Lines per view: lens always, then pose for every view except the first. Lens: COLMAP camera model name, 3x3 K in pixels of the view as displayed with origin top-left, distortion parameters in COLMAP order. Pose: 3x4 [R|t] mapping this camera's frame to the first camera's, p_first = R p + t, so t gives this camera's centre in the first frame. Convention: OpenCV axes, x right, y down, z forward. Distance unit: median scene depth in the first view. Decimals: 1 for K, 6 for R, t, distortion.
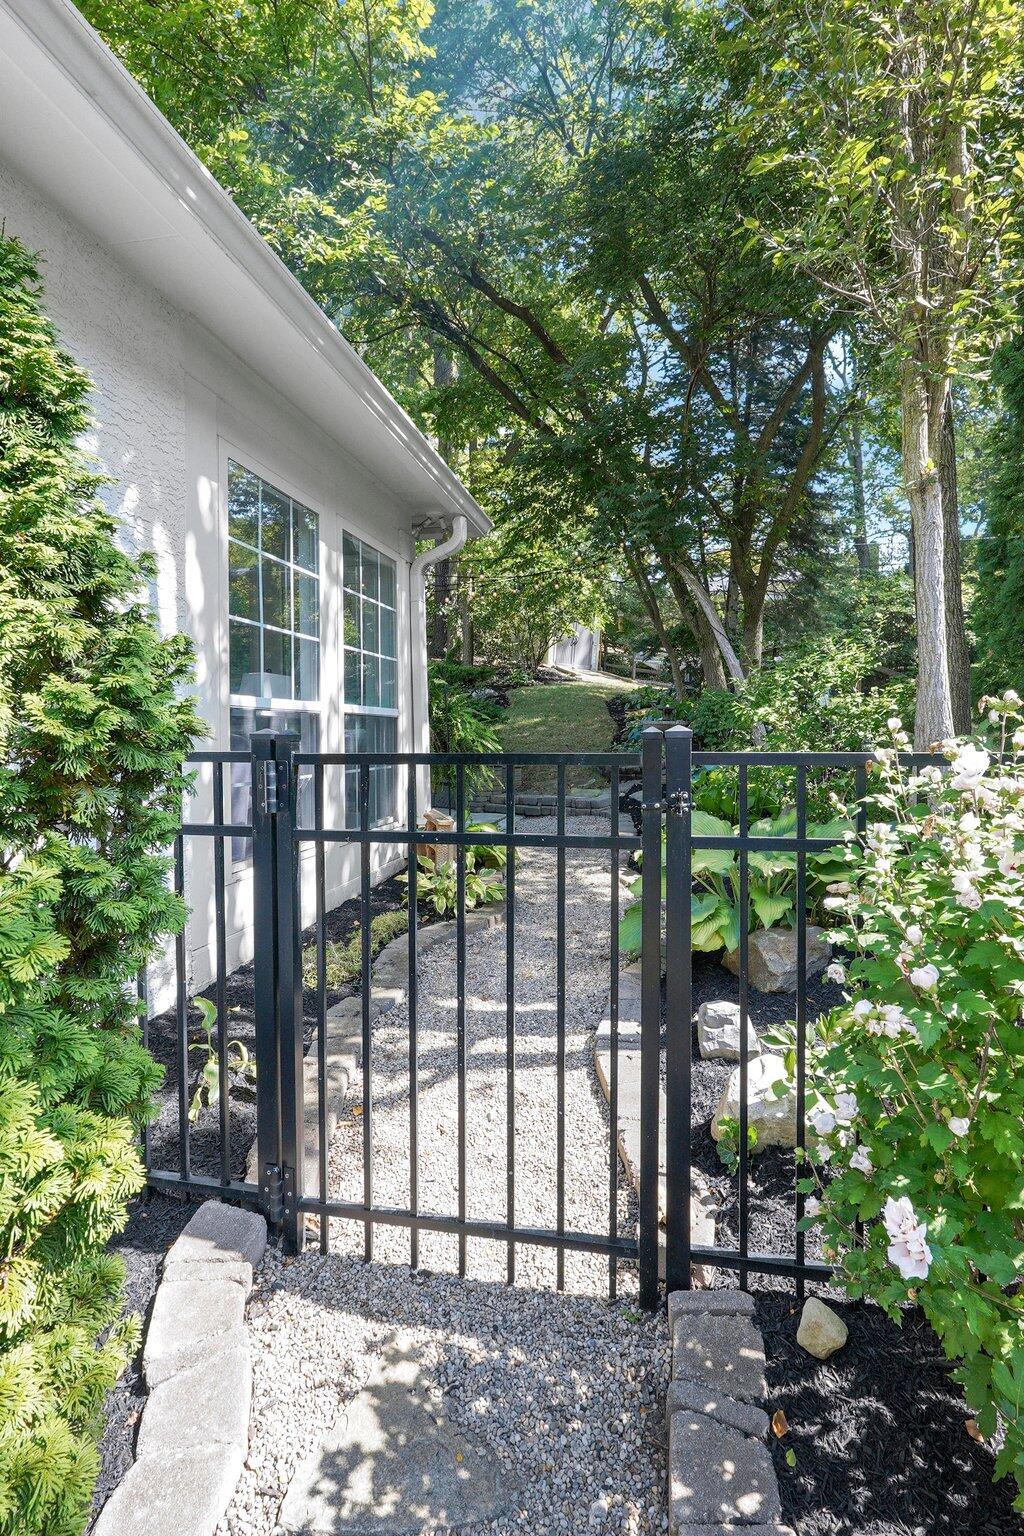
lens RADIAL K [[742.2, 0, 512.0], [0, 742.2, 768.0], [0, 0, 1]] dist [-0.001739, 0.000134]
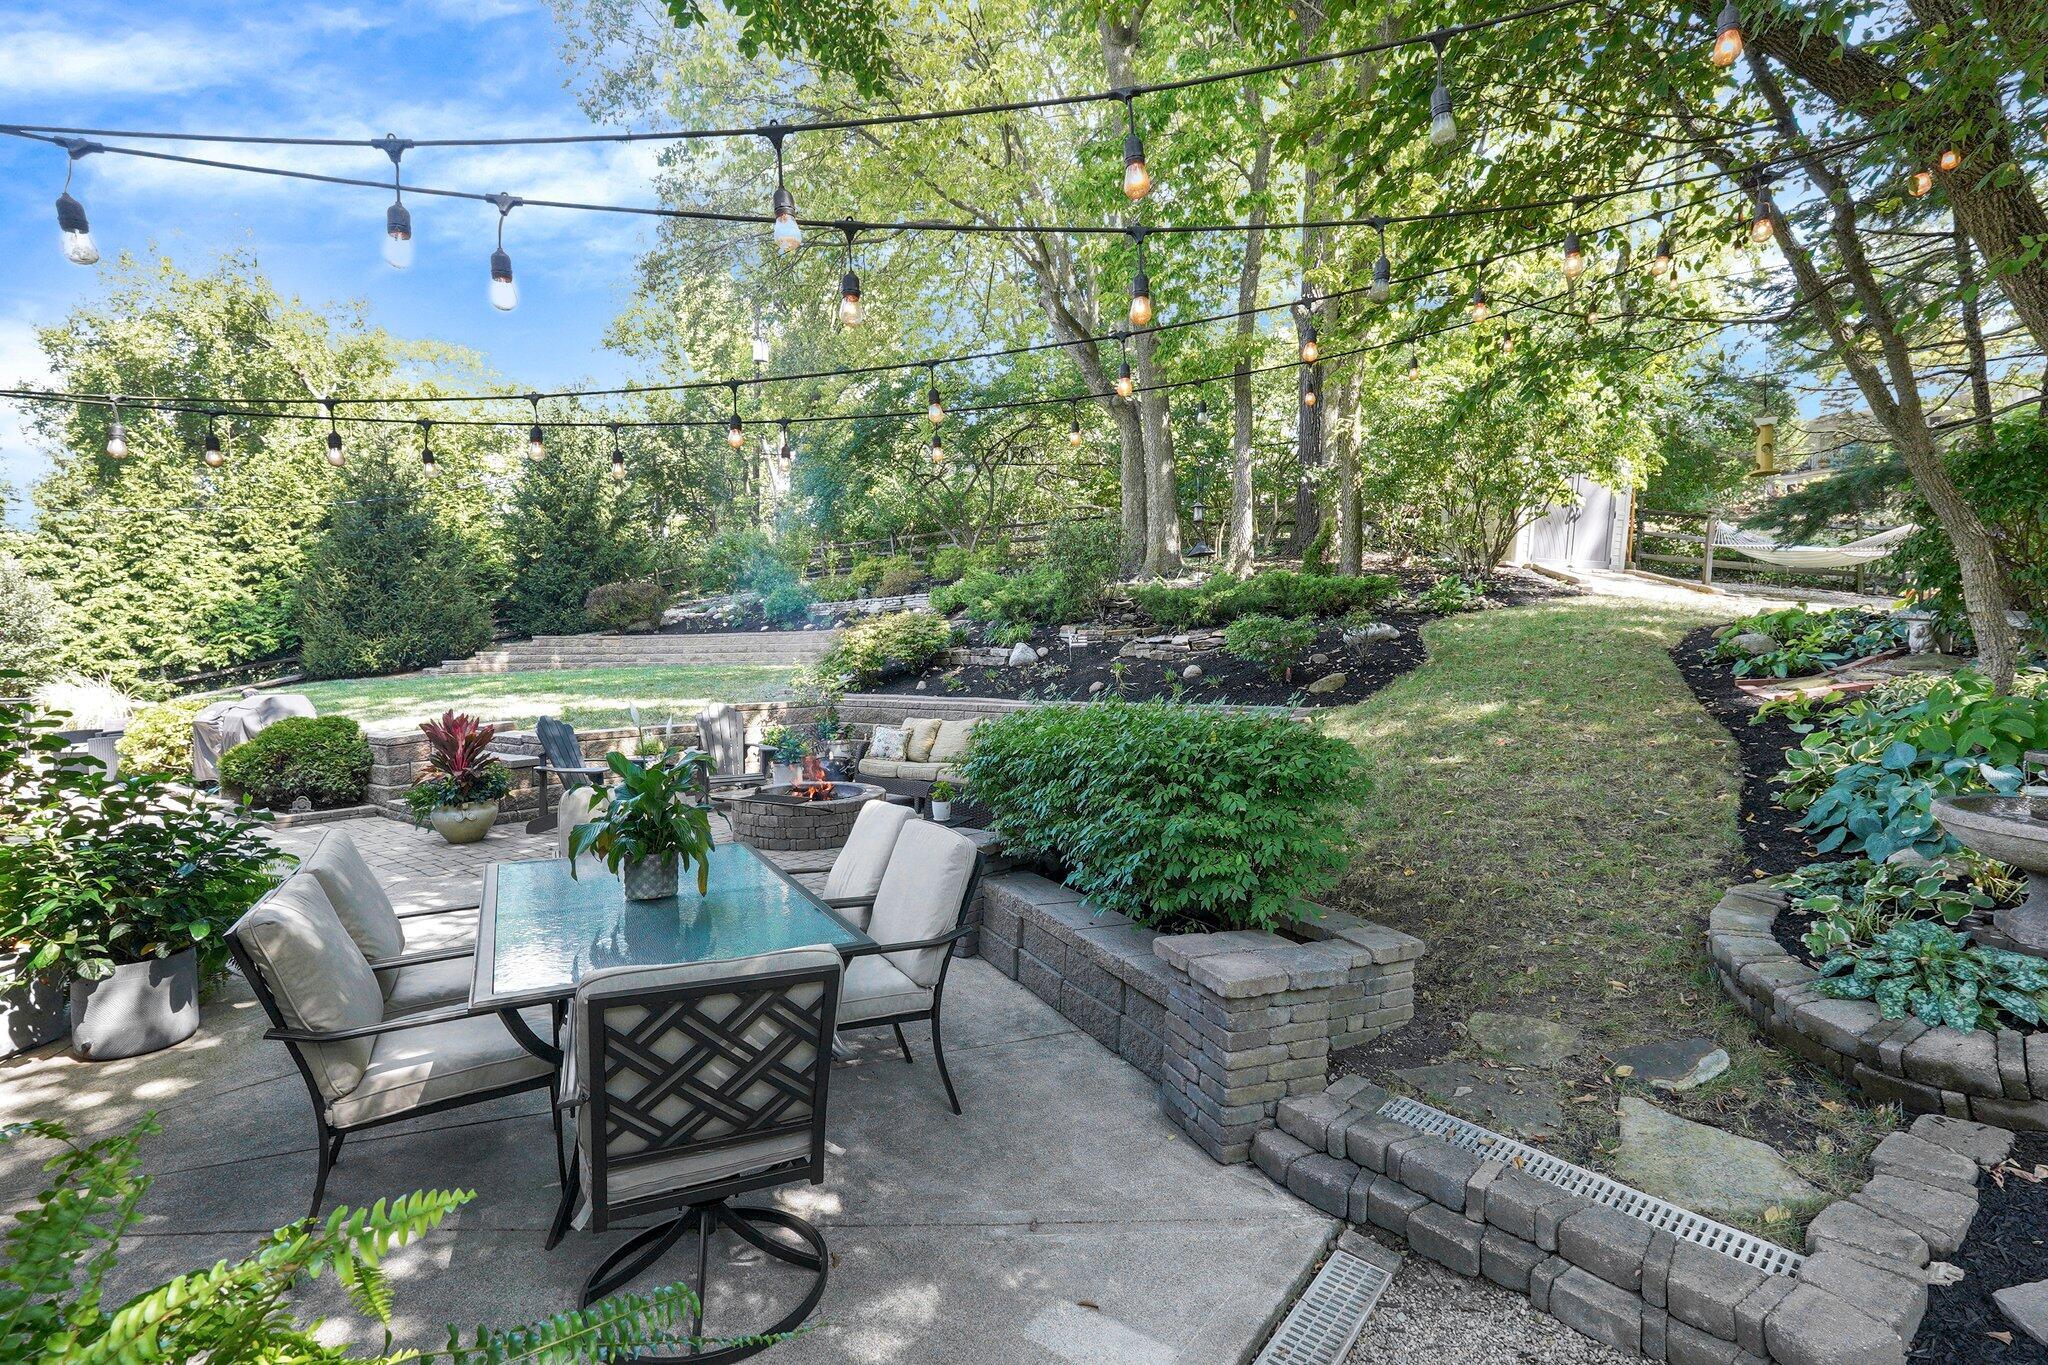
lens RADIAL K [[989.6, 0, 1024.0], [0, 989.6, 682.5], [0, 0, 1]] dist [-0.001739, 0.000134]
pose [[0.916888, 0.005978, -0.399099, 0.010512], [-0.013490, 0.999781, -0.016017, -0.042846], [0.398915, 0.020069, 0.916768, 0.251309]]
